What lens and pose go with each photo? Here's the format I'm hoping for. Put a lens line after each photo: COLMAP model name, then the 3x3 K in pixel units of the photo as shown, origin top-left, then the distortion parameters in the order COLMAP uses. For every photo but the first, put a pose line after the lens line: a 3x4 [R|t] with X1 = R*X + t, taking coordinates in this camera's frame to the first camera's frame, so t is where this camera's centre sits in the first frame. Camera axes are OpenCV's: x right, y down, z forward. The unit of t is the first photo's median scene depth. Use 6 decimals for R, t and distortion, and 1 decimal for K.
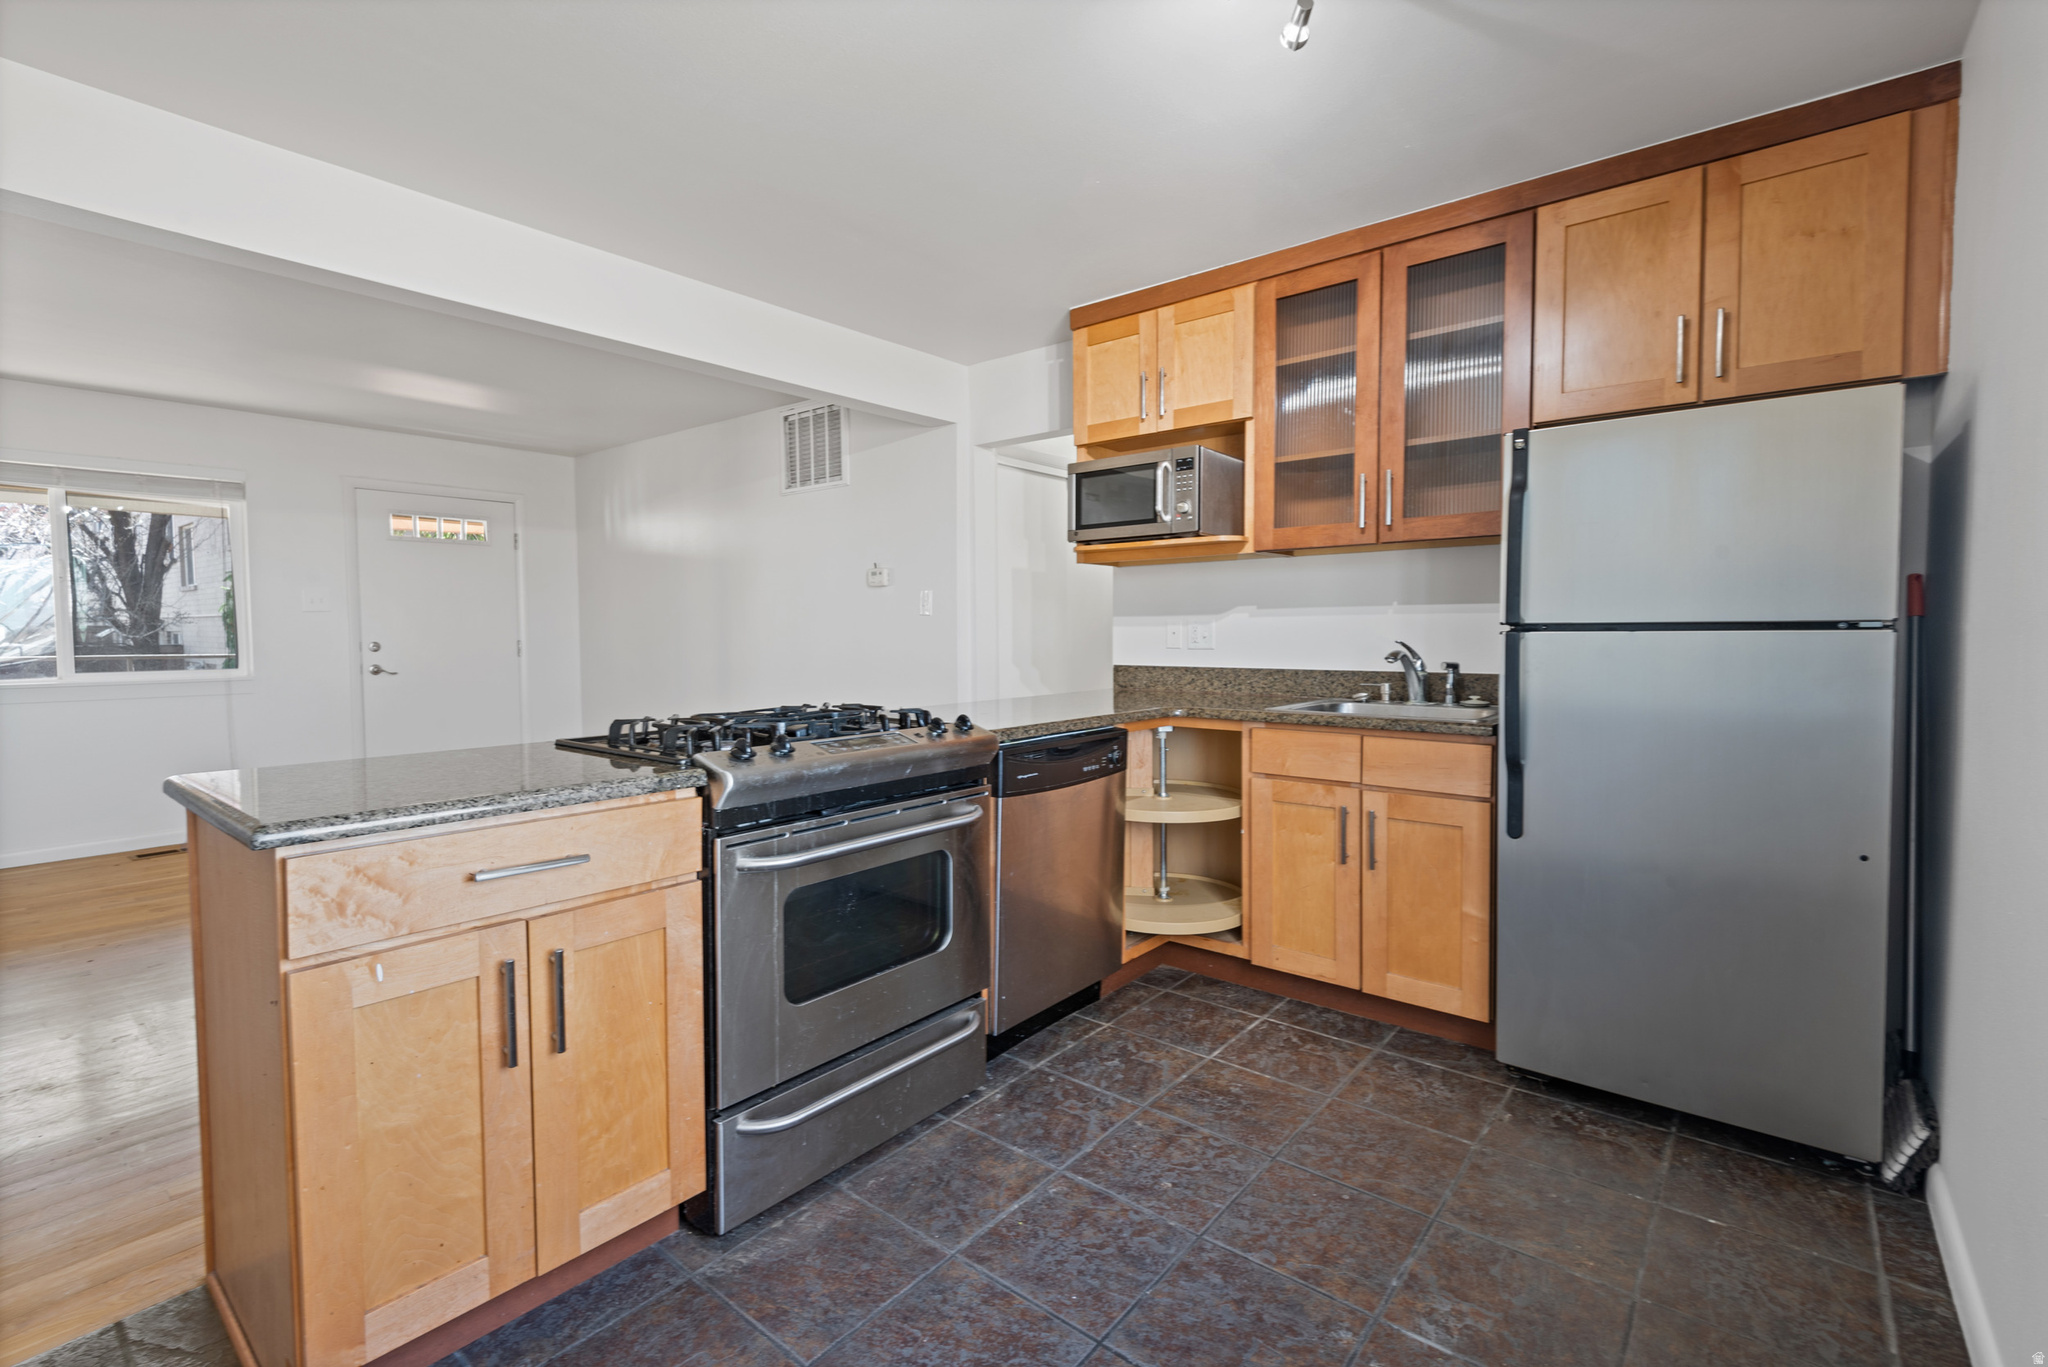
lens RADIAL K [[913.7, 0, 1044.6], [0, 913.7, 680.5], [0, 0, 1]] dist [0.031332, -0.028688]
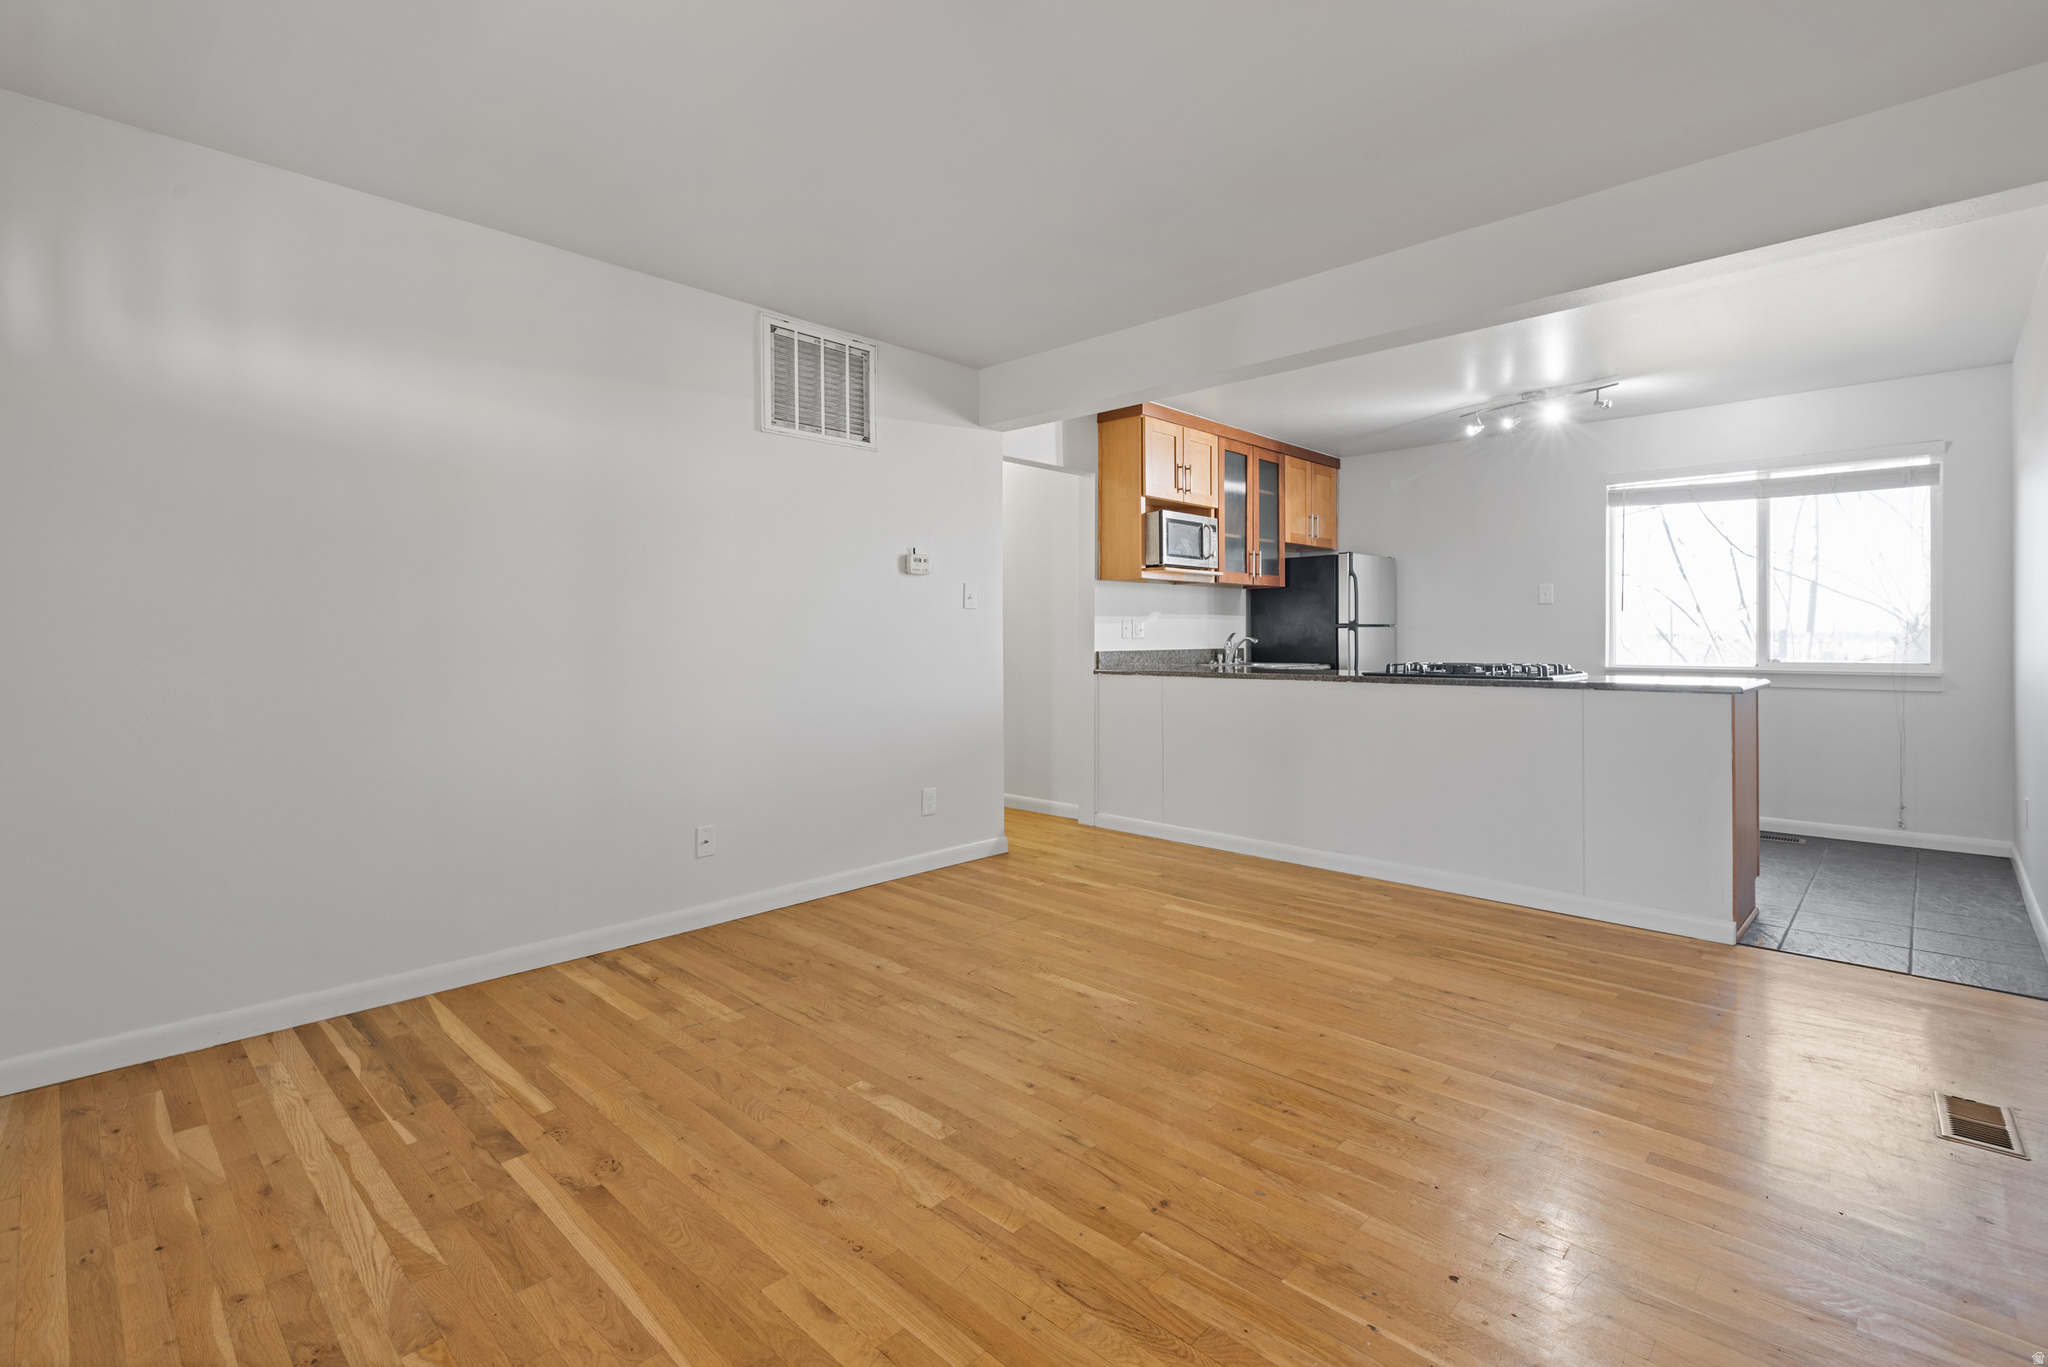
lens RADIAL K [[928.3, 0, 1024.6], [0, 928.3, 648.0], [0, 0, 1]] dist [0.024077, -0.007509]
pose [[0.086256, -0.010664, 0.996216, -1.390505], [0.057828, 0.998310, 0.005679, -0.038940], [-0.994593, 0.057120, 0.086727, 1.052968]]
